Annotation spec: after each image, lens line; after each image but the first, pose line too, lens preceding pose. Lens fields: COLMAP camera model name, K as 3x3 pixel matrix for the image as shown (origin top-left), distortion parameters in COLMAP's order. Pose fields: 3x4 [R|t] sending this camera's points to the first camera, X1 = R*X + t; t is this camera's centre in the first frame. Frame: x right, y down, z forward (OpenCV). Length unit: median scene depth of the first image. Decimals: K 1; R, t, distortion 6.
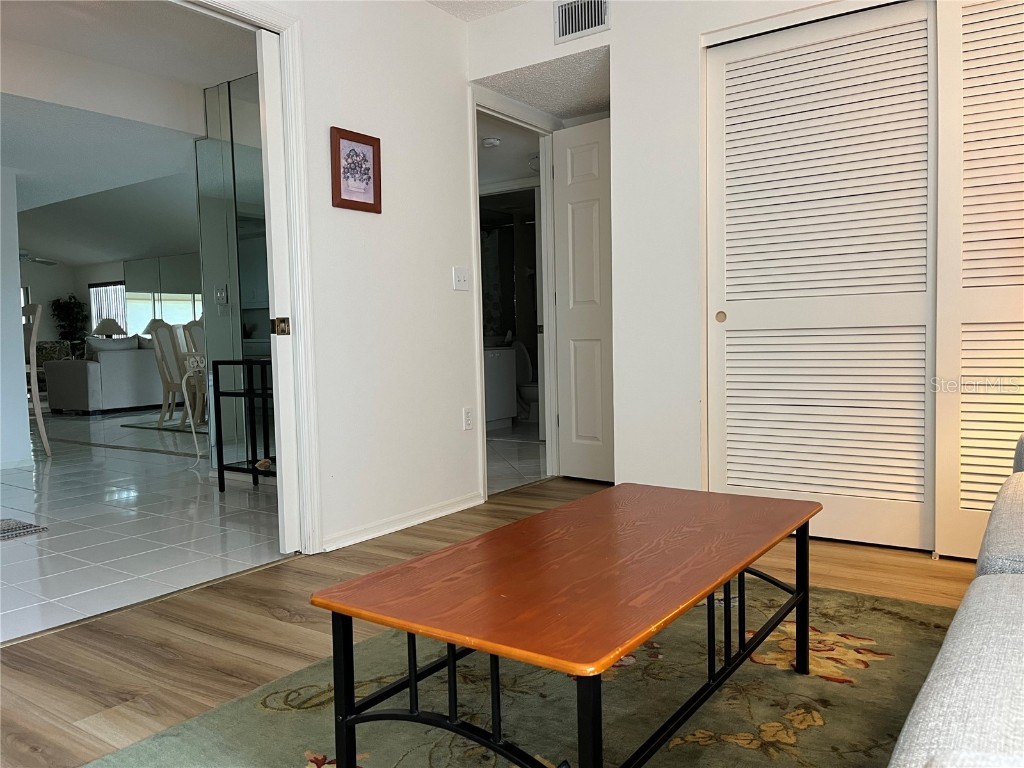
lens RADIAL K [[791.8, 0, 510.6], [0, 791.8, 385.3], [0, 0, 1]] dist [0.001551, -0.066794]
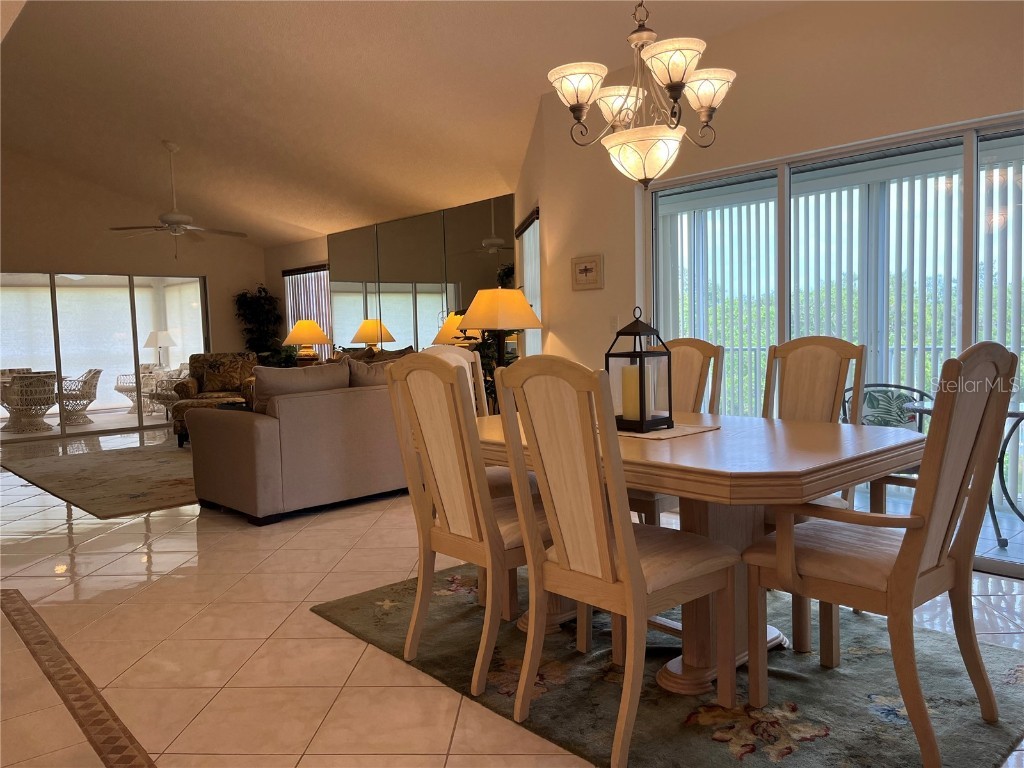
lens RADIAL K [[776.3, 0, 516.8], [0, 776.3, 383.6], [0, 0, 1]] dist [0.048384, -0.065492]
pose [[0.973925, 0.012837, -0.226505, -0.181691], [-0.009018, 0.999799, 0.017888, -0.044204], [0.226689, -0.015378, 0.973846, 0.385486]]
